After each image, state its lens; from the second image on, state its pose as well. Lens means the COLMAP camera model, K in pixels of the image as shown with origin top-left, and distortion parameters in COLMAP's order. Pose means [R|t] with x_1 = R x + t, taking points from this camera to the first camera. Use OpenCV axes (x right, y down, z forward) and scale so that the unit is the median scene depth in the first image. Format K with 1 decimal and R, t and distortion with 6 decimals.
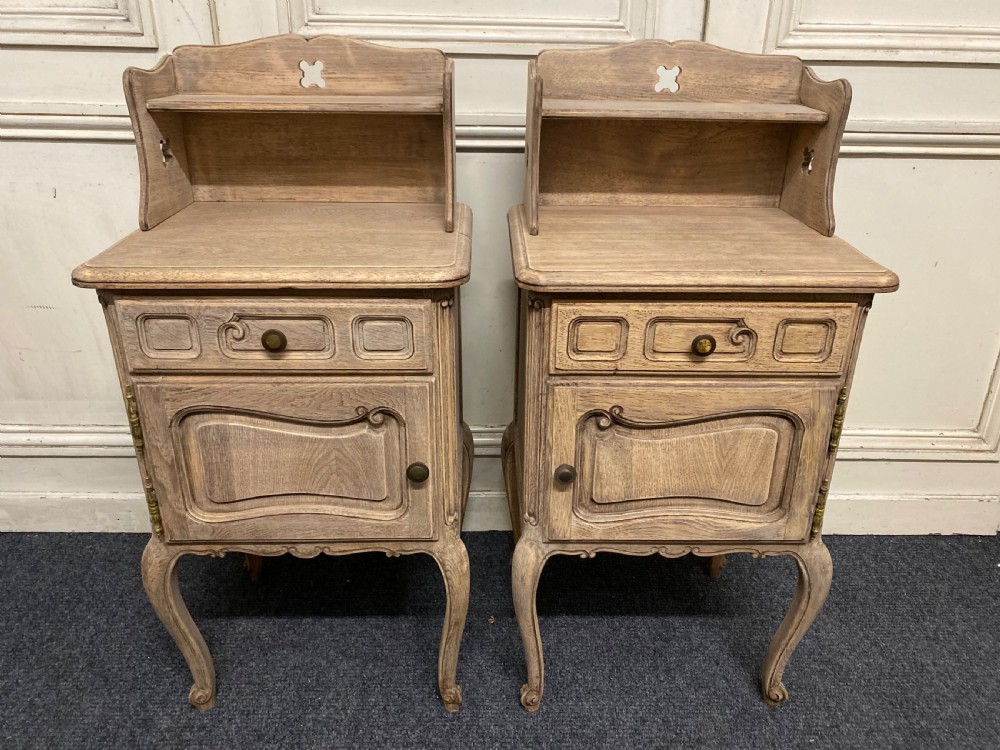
lens RADIAL K [[768.6, 0, 502.3], [0, 768.6, 372.8], [0, 0, 1]] dist [0.042692, -0.030227]
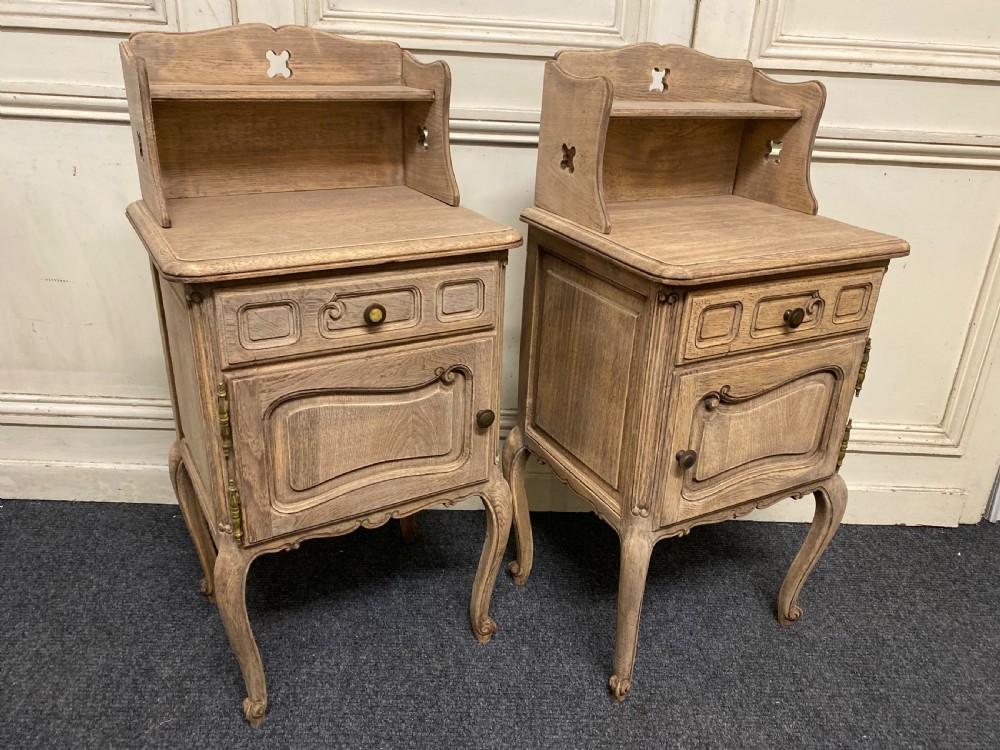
lens RADIAL K [[768.6, 0, 505.3], [0, 768.6, 372.1], [0, 0, 1]] dist [0.042692, -0.030227]
pose [[0.875550, -0.169420, 0.452448, -0.542010], [0.170745, 0.984572, 0.038258, 0.022819], [-0.451949, 0.043756, 0.890970, -0.016788]]
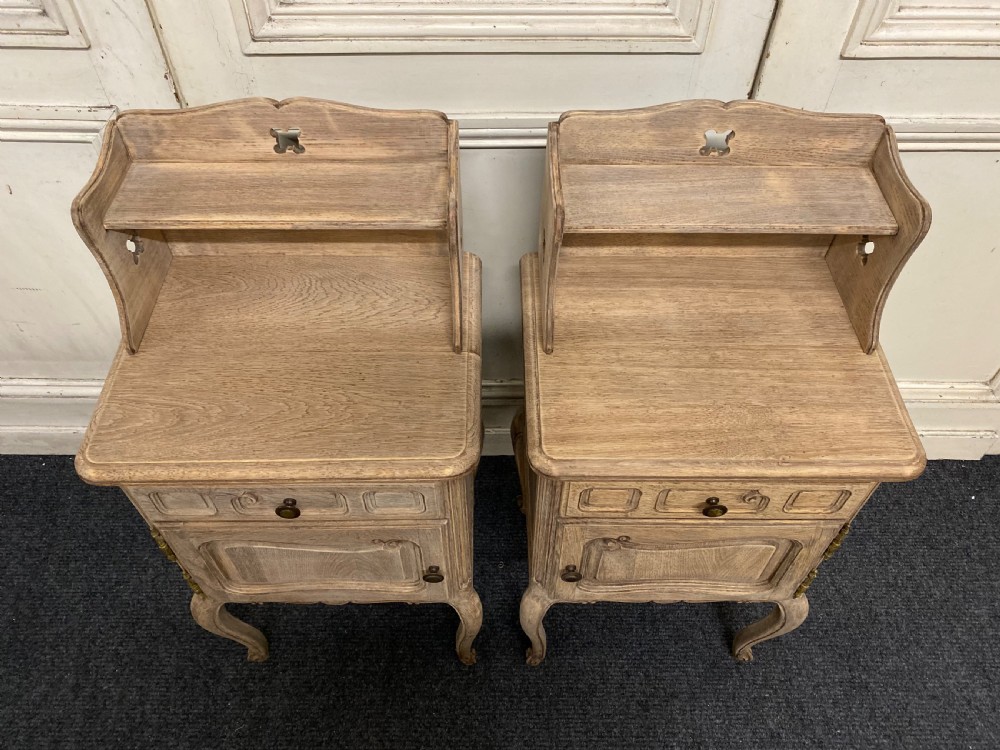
lens RADIAL K [[768.6, 0, 503.5], [0, 768.6, 374.1], [0, 0, 1]] dist [0.042692, -0.030227]
pose [[0.885827, -0.366118, 0.285076, -0.311963], [0.195684, 0.851816, 0.485918, -0.575261], [-0.420736, -0.374655, 0.826205, 0.162152]]
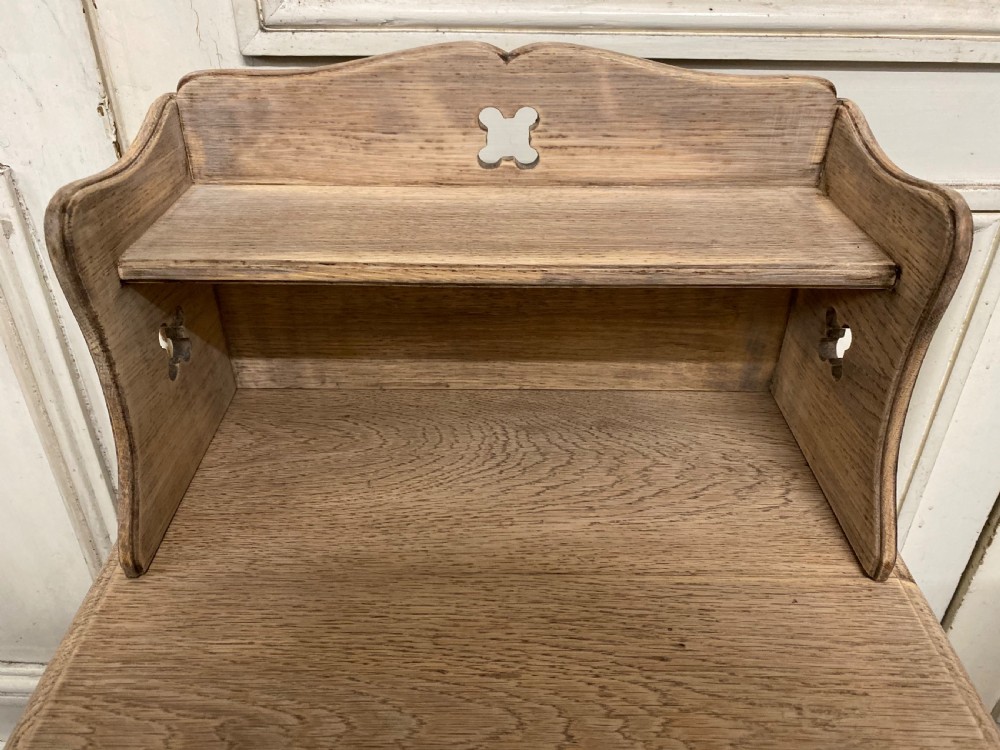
lens RADIAL K [[768.6, 0, 505.8], [0, 768.6, 376.7], [0, 0, 1]] dist [0.042692, -0.030227]
pose [[0.999685, 0.014110, -0.020776, -0.250353], [-0.010470, 0.986090, 0.165885, -0.346416], [0.022827, -0.165615, 0.985926, 0.600850]]
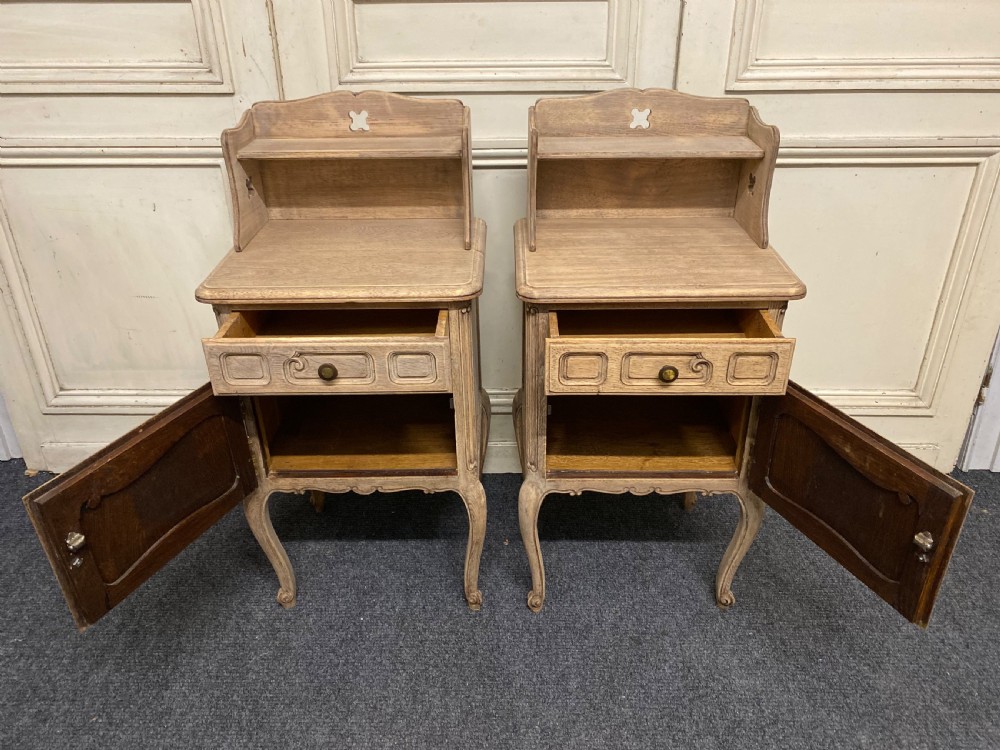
lens RADIAL K [[768.6, 0, 504.6], [0, 768.6, 370.2], [0, 0, 1]] dist [0.042692, -0.030227]
pose [[0.892968, -0.239526, 0.381097, -0.571284], [0.208991, 0.970493, 0.120273, -0.110883], [-0.398660, -0.027754, 0.916679, -0.254435]]
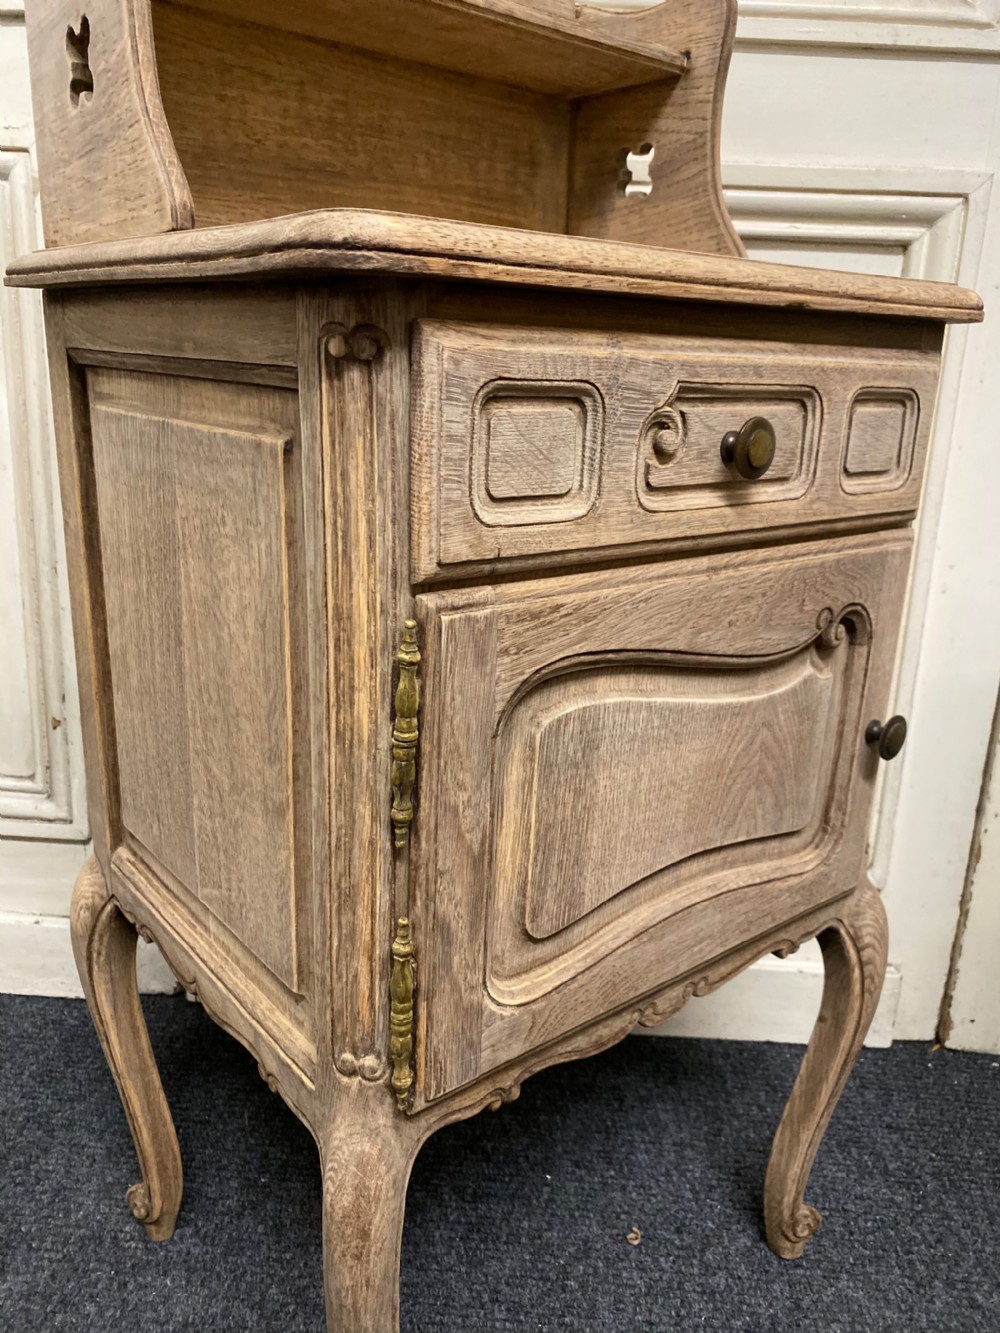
lens RADIAL K [[1024.6, 0, 488.1], [0, 1024.6, 661.6], [0, 0, 1]] dist [0.042692, -0.030227]
pose [[0.795065, -0.156107, 0.586091, -0.635977], [0.228553, 0.972190, -0.051099, 0.054544], [-0.561815, 0.174580, 0.808632, 0.568448]]
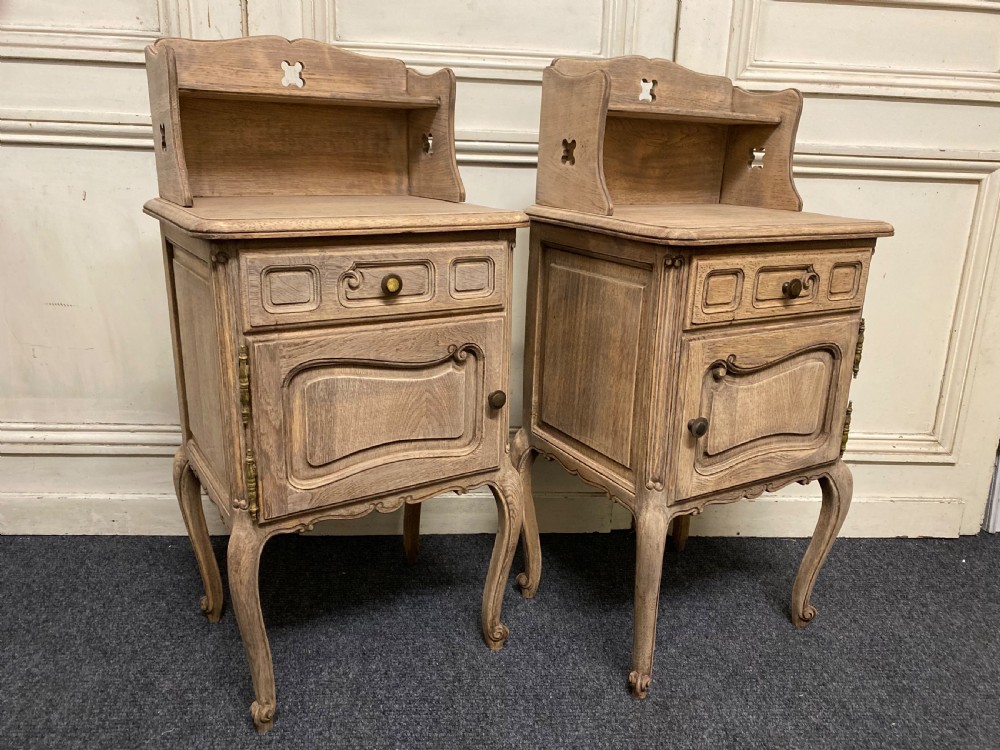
lens RADIAL K [[768.6, 0, 504.3], [0, 768.6, 373.3], [0, 0, 1]] dist [0.042692, -0.030227]
pose [[0.856960, -0.132094, 0.498167, -0.616967], [0.197770, 0.976881, -0.081180, 0.172923], [-0.475927, 0.168090, 0.863272, 0.005913]]
